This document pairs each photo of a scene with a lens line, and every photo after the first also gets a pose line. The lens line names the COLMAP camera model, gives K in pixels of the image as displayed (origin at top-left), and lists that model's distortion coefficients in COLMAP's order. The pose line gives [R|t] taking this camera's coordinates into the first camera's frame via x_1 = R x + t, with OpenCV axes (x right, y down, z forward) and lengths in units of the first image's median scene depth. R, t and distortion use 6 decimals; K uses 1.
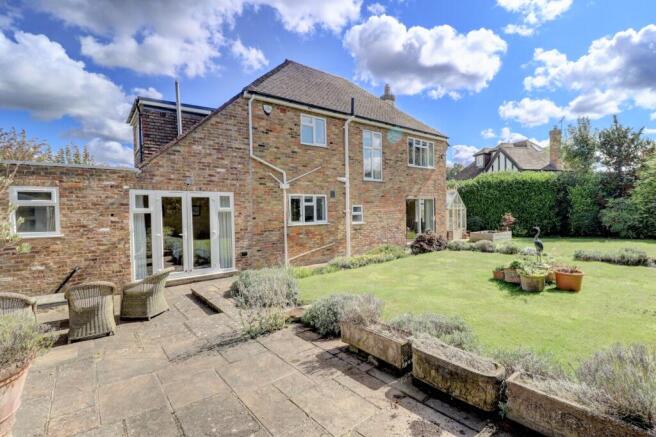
lens RADIAL K [[306.8, 0, 329.6], [0, 306.8, 220.4], [0, 0, 1]] dist [-0.015143, -0.003973]
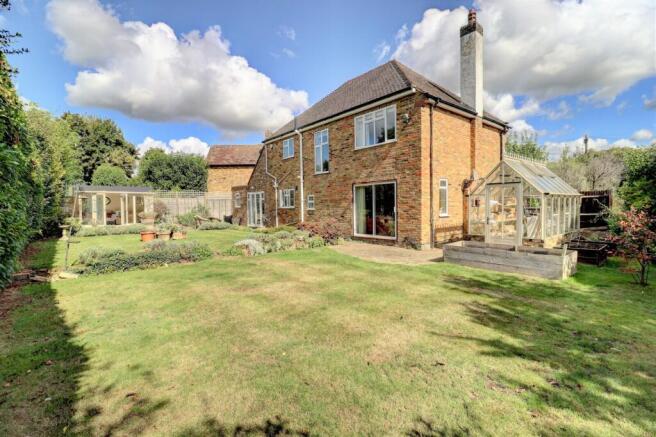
lens RADIAL K [[306.8, 0, 327.0], [0, 306.8, 216.7], [0, 0, 1]] dist [-0.015143, -0.003973]
pose [[0.014801, 0.072075, -0.997289, 1.426856], [-0.001762, 0.997399, 0.072057, -0.054278], [0.999889, 0.000691, 0.014890, 1.091327]]
